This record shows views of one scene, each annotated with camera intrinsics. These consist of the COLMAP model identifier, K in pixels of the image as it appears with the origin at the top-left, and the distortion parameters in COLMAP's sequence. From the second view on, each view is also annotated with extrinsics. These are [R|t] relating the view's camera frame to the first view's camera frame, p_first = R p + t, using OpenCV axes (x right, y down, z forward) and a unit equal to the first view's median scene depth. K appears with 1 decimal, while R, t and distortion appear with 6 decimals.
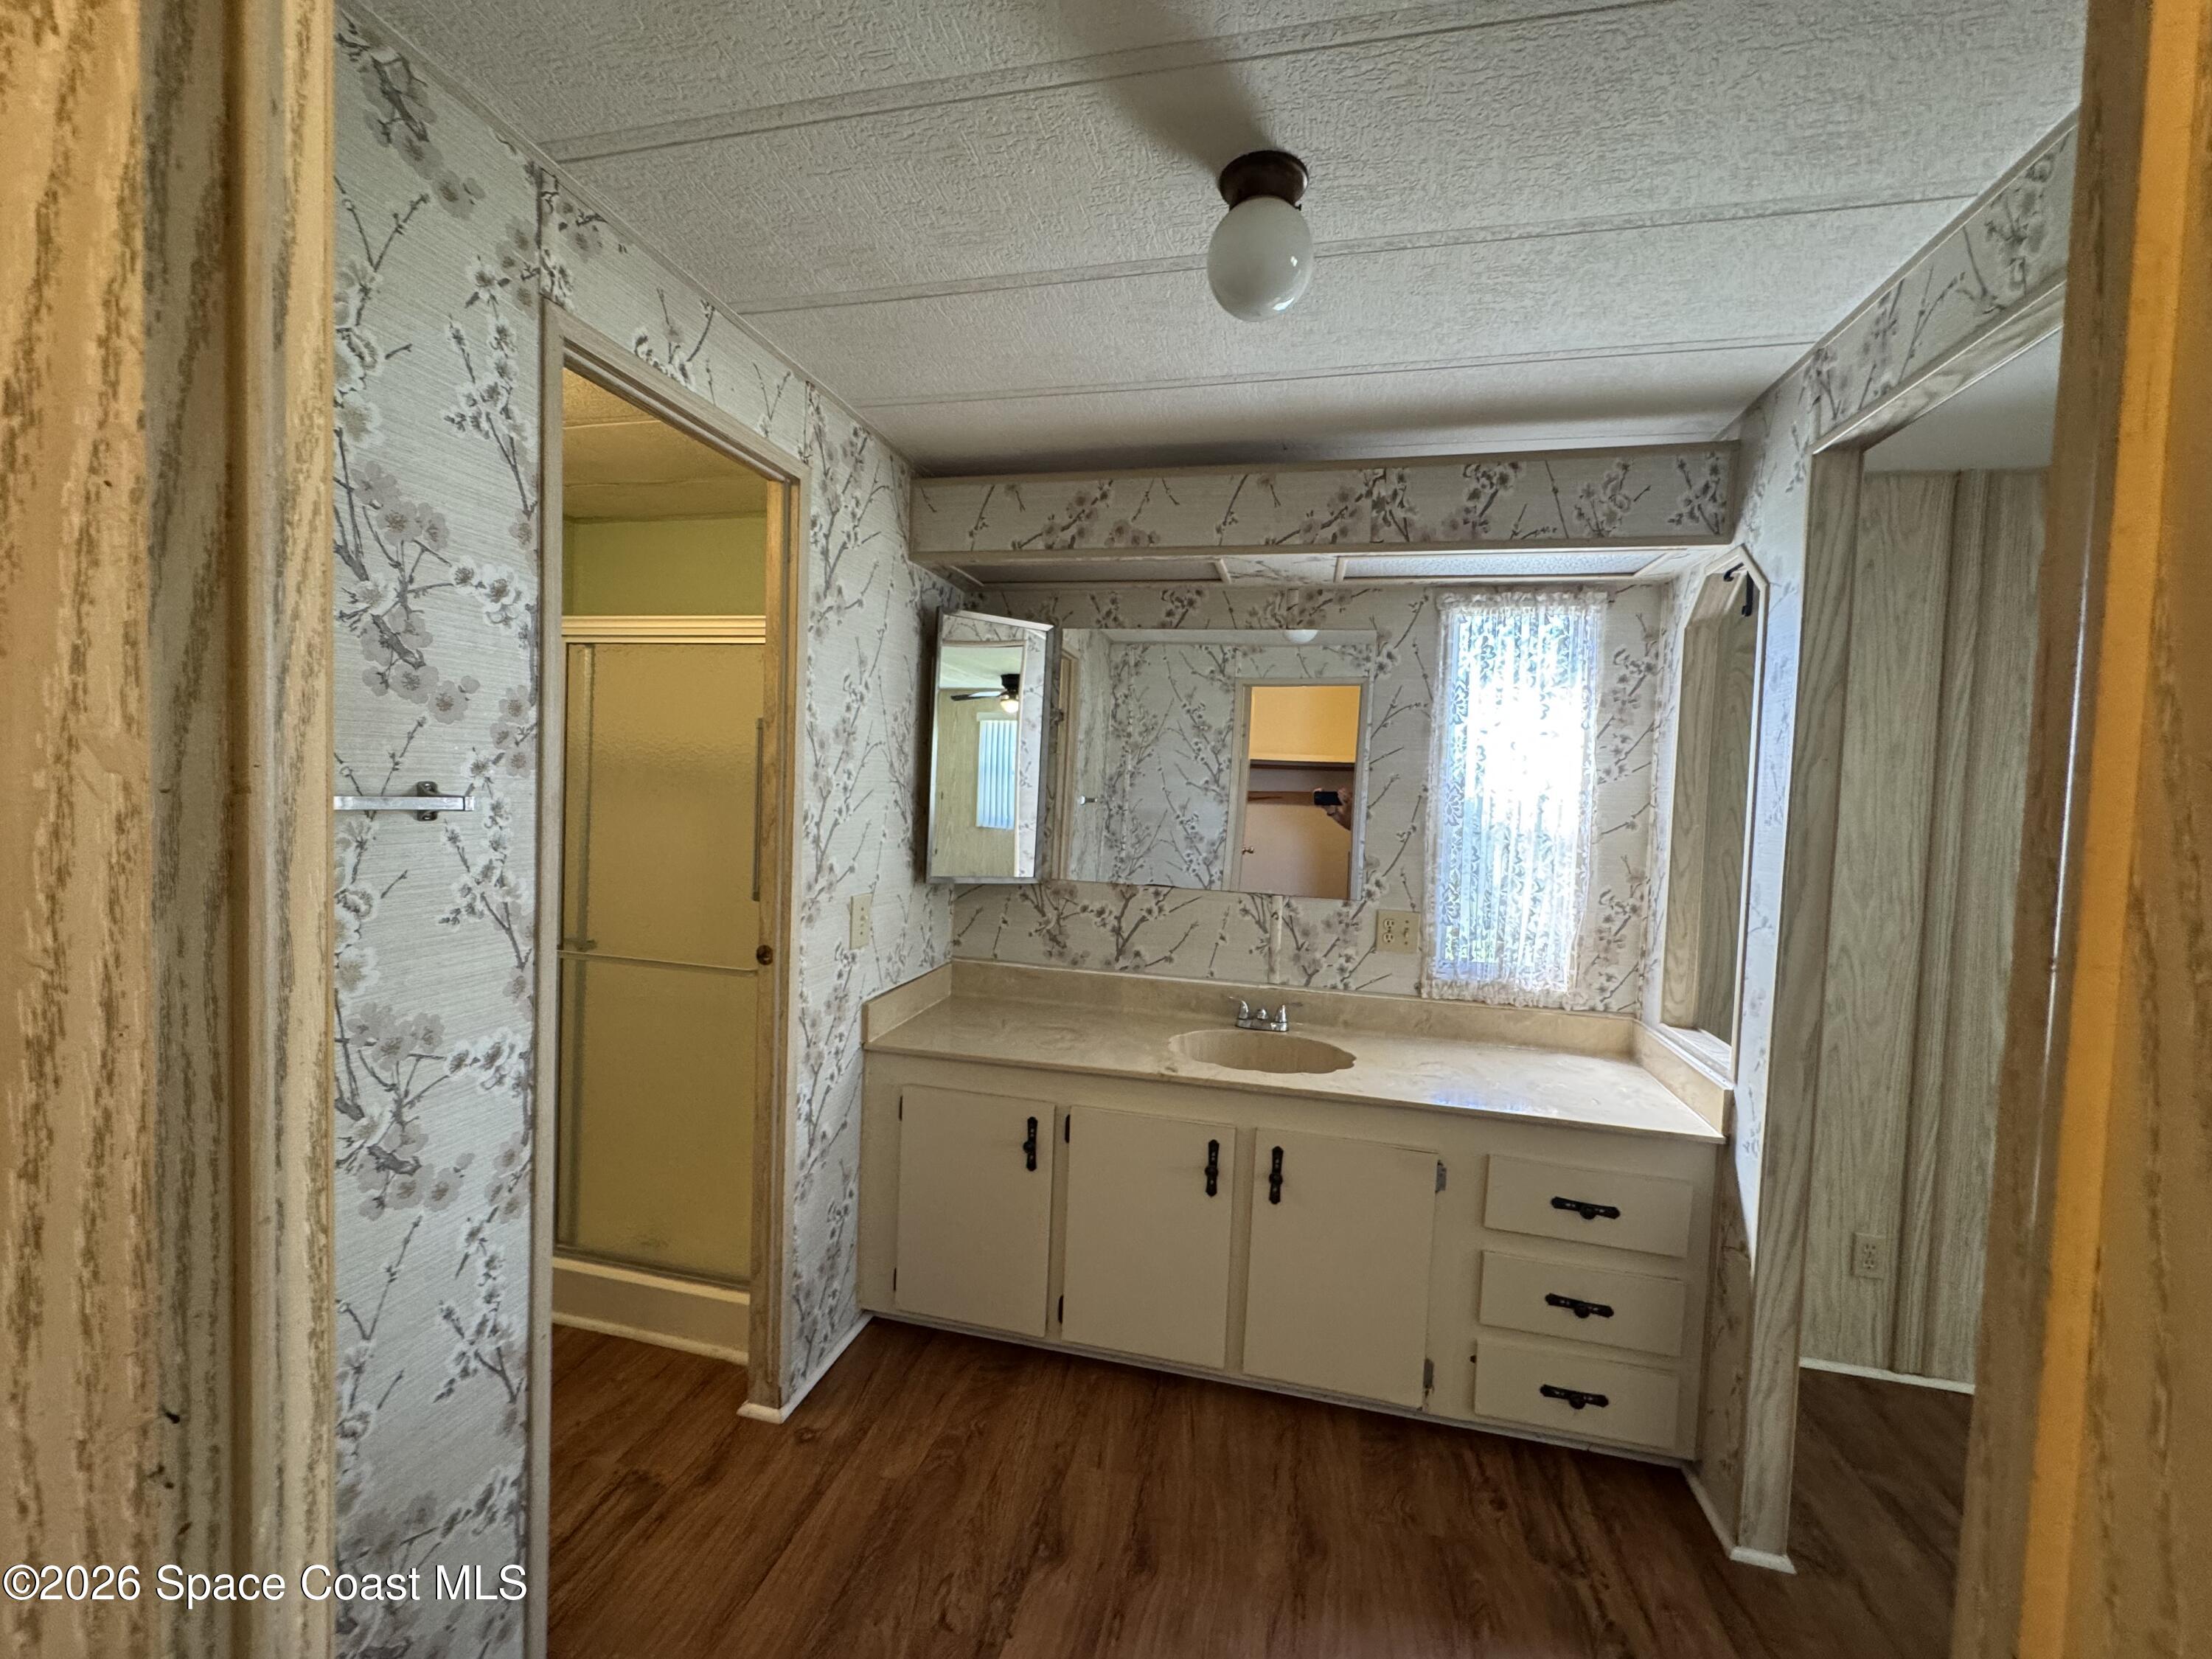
lens RADIAL K [[881.3, 0, 1105.6], [0, 881.3, 825.1], [0, 0, 1]] dist [-0.004323, 0.000568]
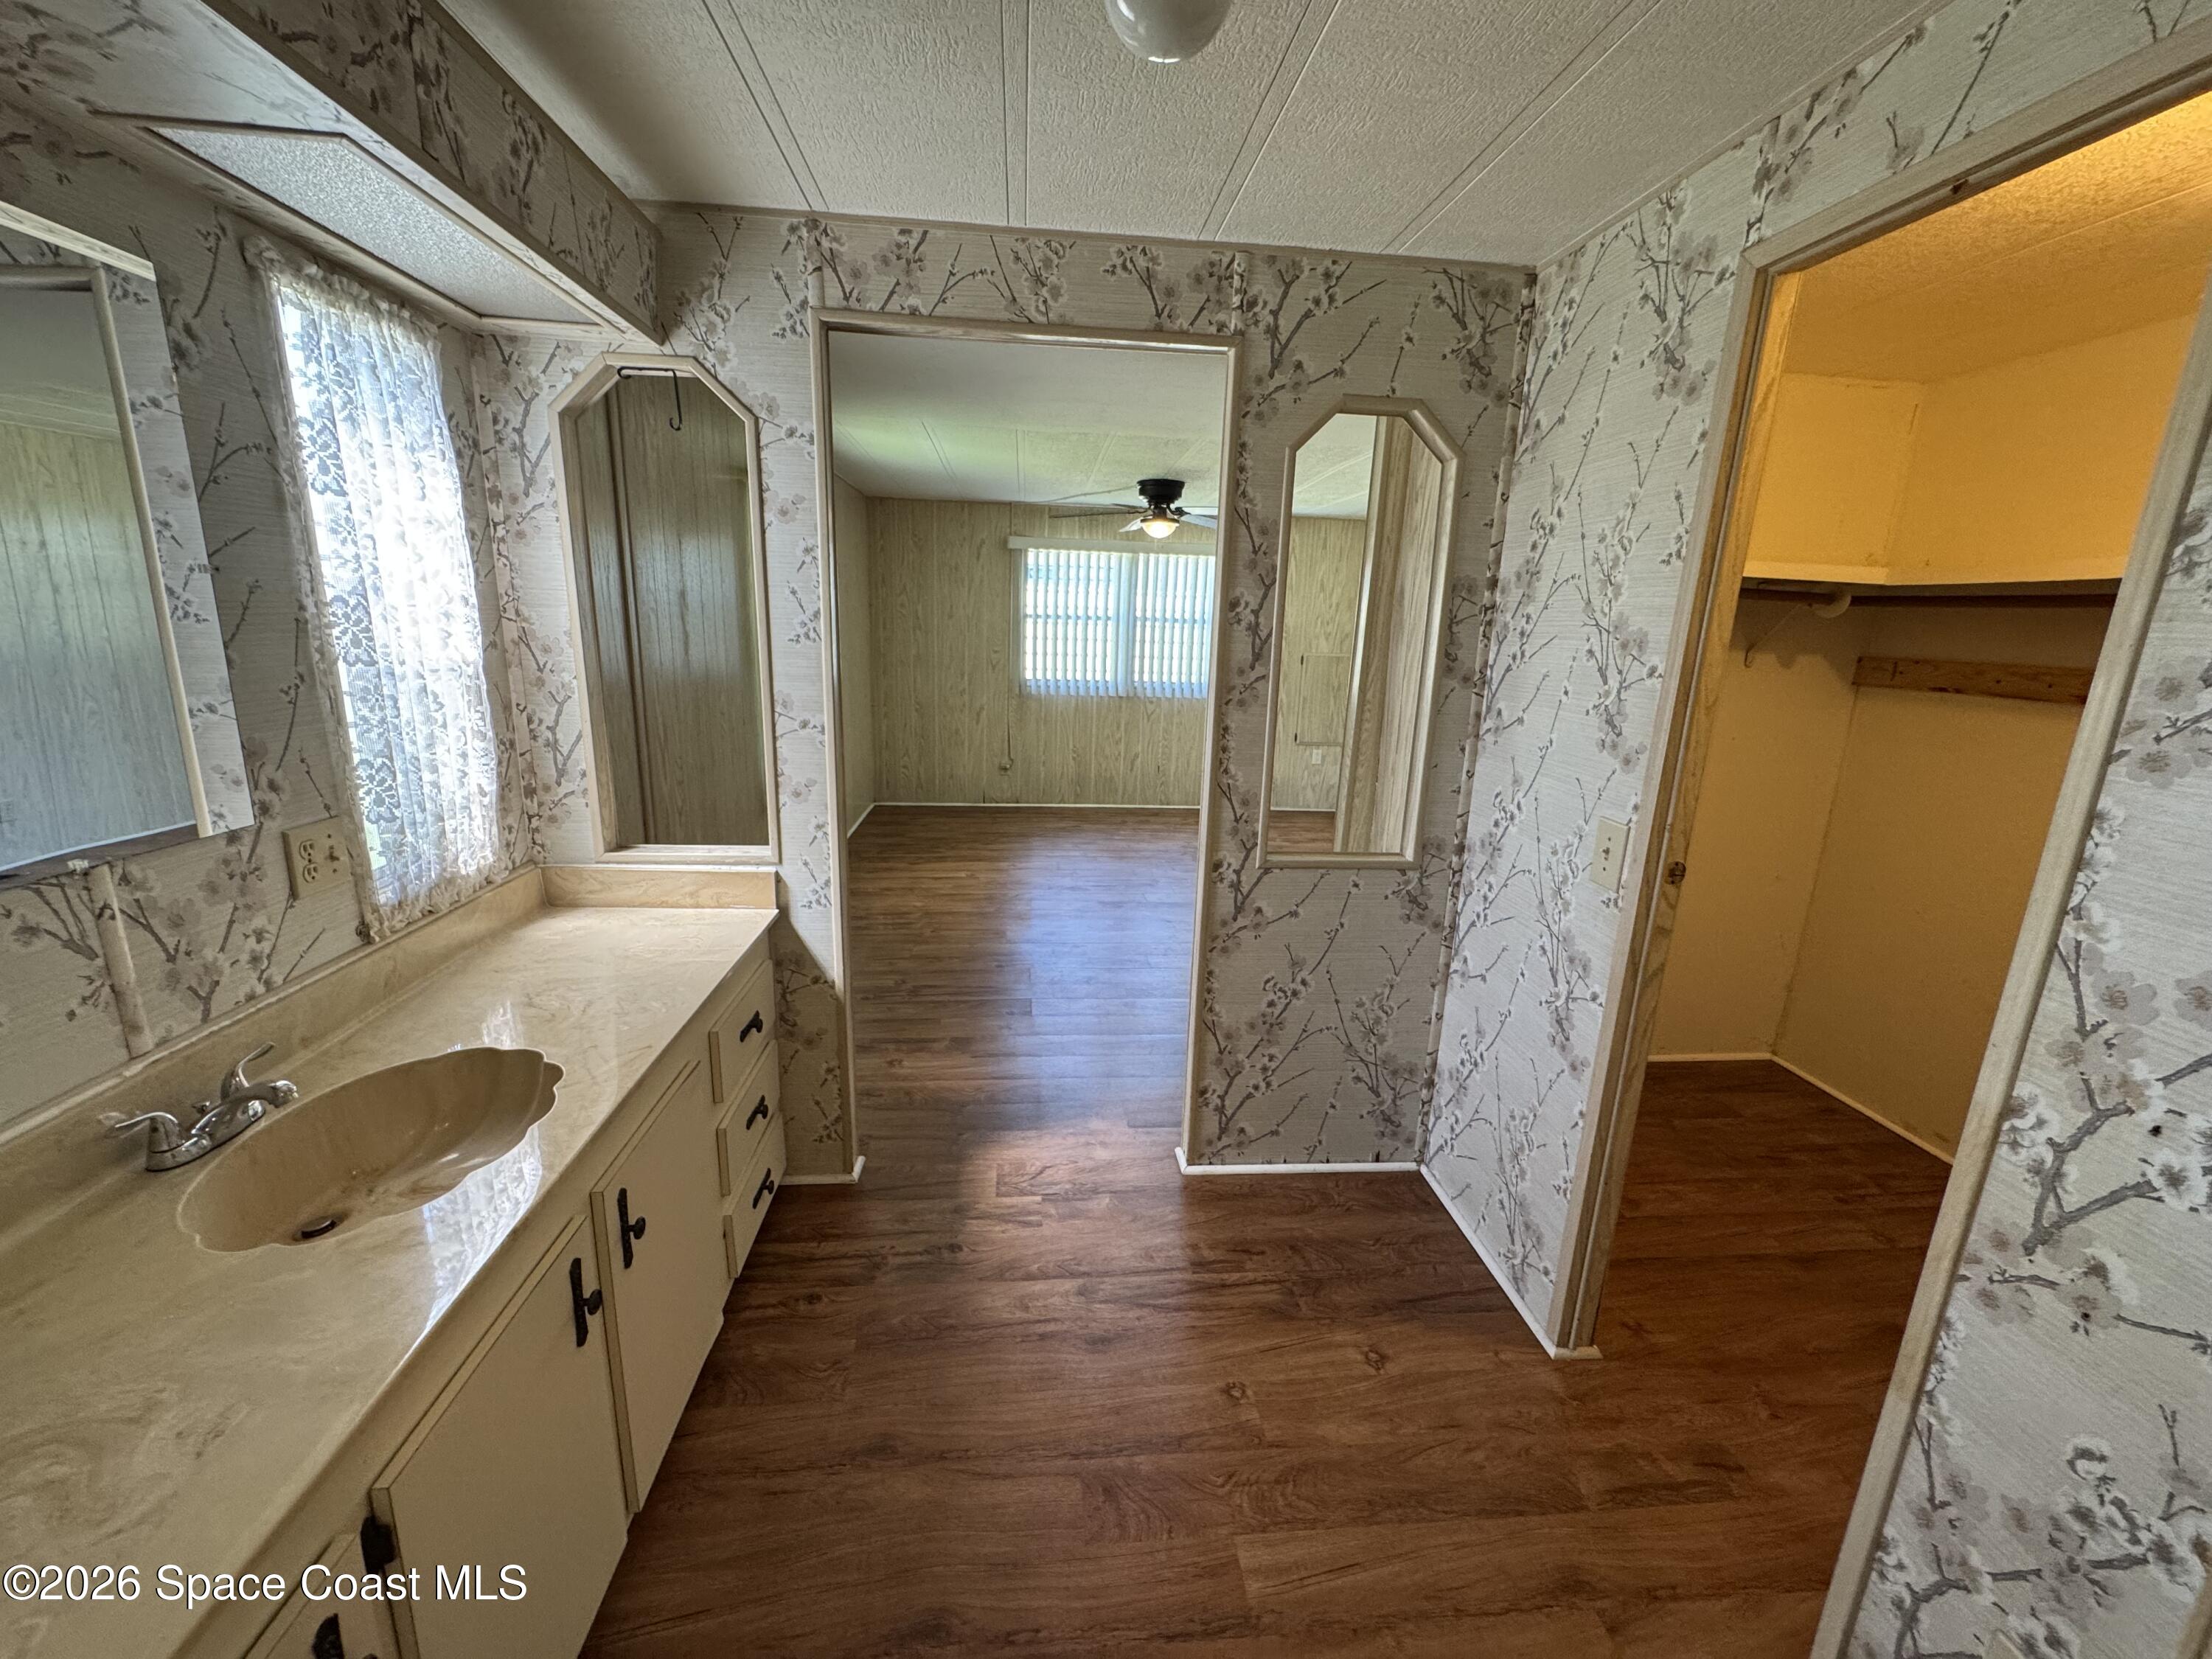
lens RADIAL K [[882.7, 0, 1107.4], [0, 882.7, 824.1], [0, 0, 1]] dist [-0.002724, 0.000077]
pose [[-0.313443, -0.262395, 0.912635, -0.381774], [-0.006527, 0.961638, 0.274243, -0.068186], [-0.949584, 0.080003, -0.303132, 0.712361]]
